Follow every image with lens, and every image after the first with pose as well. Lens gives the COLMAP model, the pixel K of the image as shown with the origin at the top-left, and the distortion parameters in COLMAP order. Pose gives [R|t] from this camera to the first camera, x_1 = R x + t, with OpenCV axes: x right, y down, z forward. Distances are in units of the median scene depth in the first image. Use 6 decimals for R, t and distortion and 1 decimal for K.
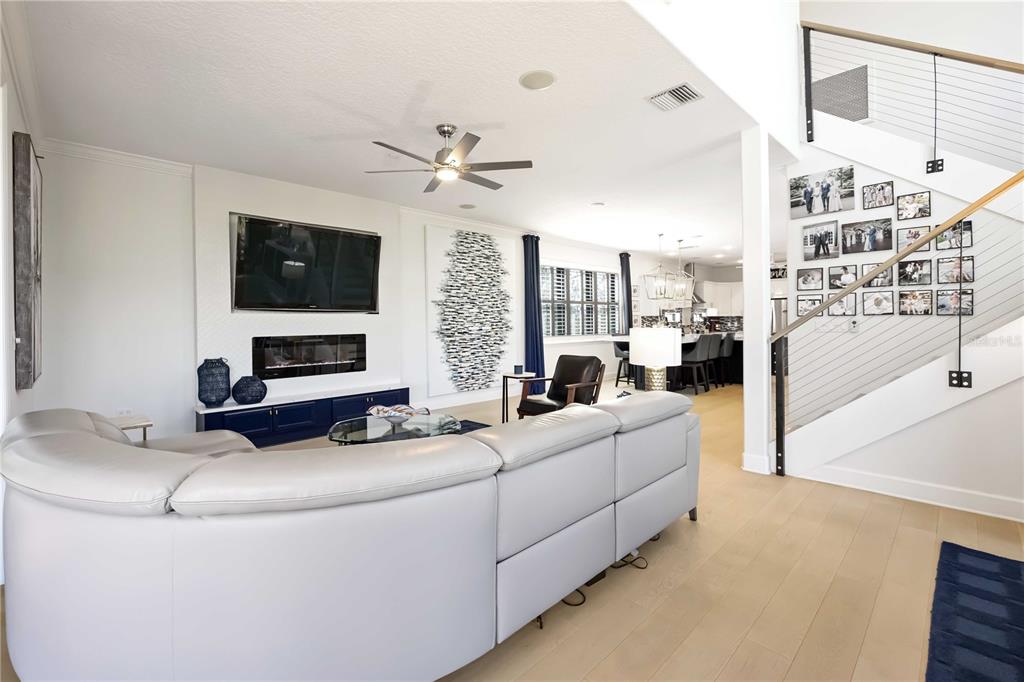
lens RADIAL K [[416.2, 0, 517.0], [0, 416.2, 330.6], [0, 0, 1]] dist [-0.000346, -0.000022]
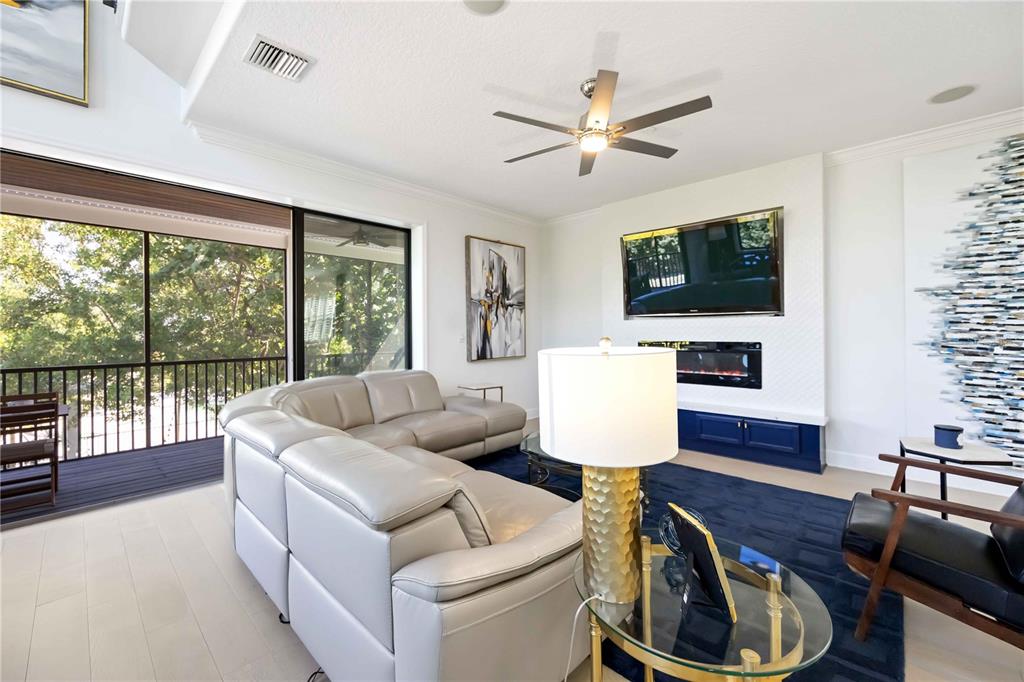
lens RADIAL K [[416.2, 0, 517.0], [0, 416.2, 330.6], [0, 0, 1]] dist [-0.000346, -0.000022]
pose [[0.072544, 0.010395, -0.997311, 0.311976], [-0.014601, 0.999850, 0.009359, -0.011621], [0.997258, 0.013883, 0.072685, 0.405927]]
